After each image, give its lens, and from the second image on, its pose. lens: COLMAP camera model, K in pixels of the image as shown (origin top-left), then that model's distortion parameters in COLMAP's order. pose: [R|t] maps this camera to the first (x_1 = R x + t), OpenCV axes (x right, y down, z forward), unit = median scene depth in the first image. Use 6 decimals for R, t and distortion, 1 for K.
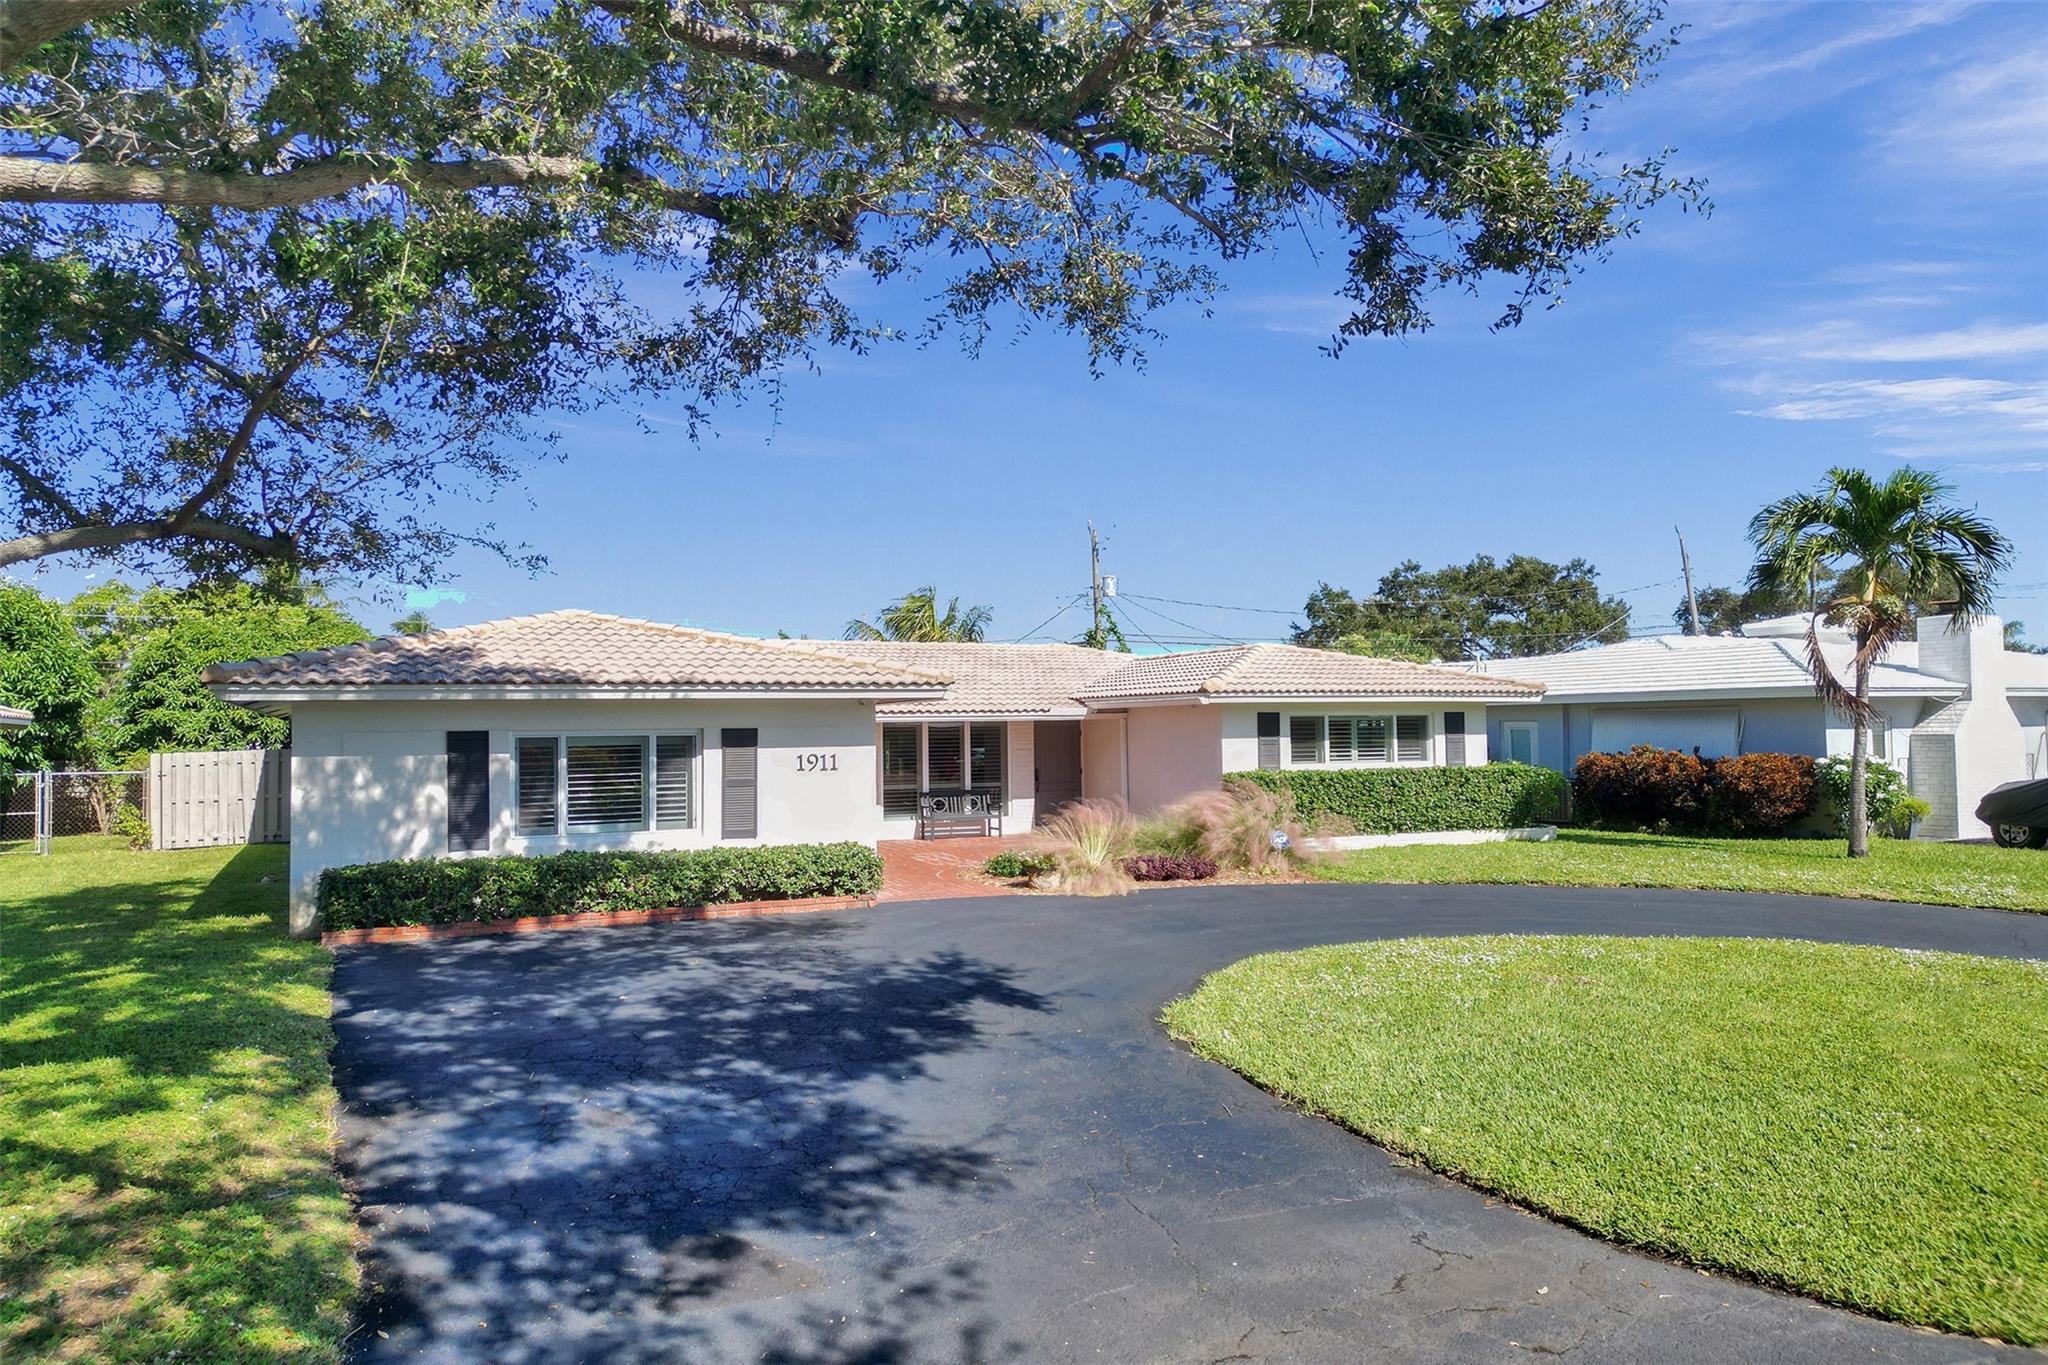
lens RADIAL K [[1421.3, 0, 1013.6], [0, 1421.3, 680.1], [0, 0, 1]] dist [0.098662, -0.091327]
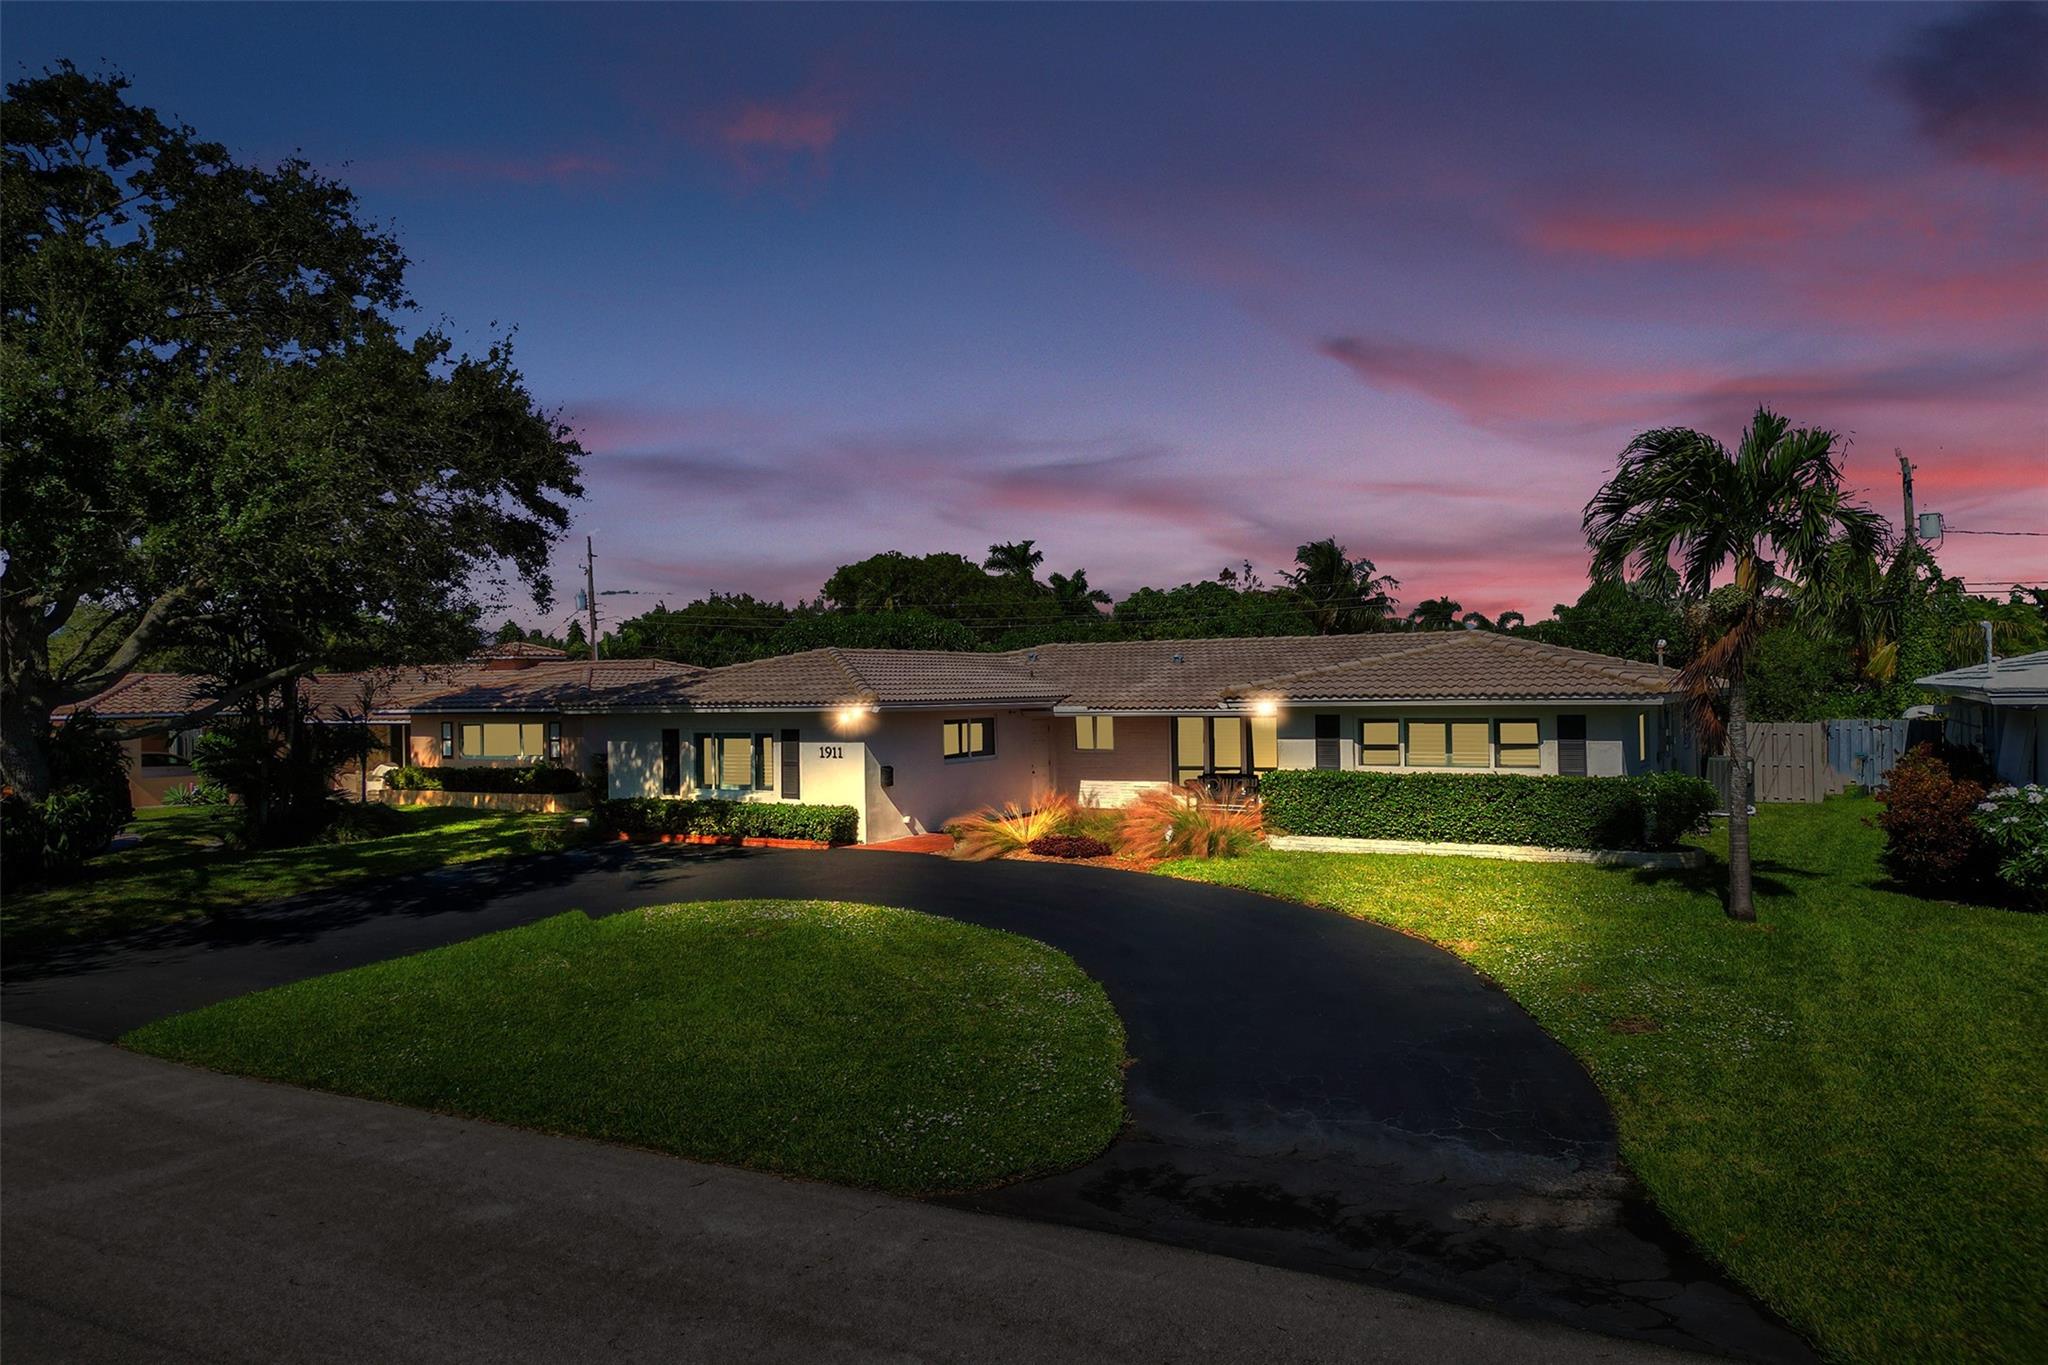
lens RADIAL K [[1421.3, 0, 1013.6], [0, 1421.3, 680.1], [0, 0, 1]] dist [0.098662, -0.091327]
pose [[0.568797, -0.001294, -0.822477, 1.259620], [0.037119, 0.999020, 0.024099, -0.049838], [0.821640, -0.044237, 0.568288, 0.312202]]
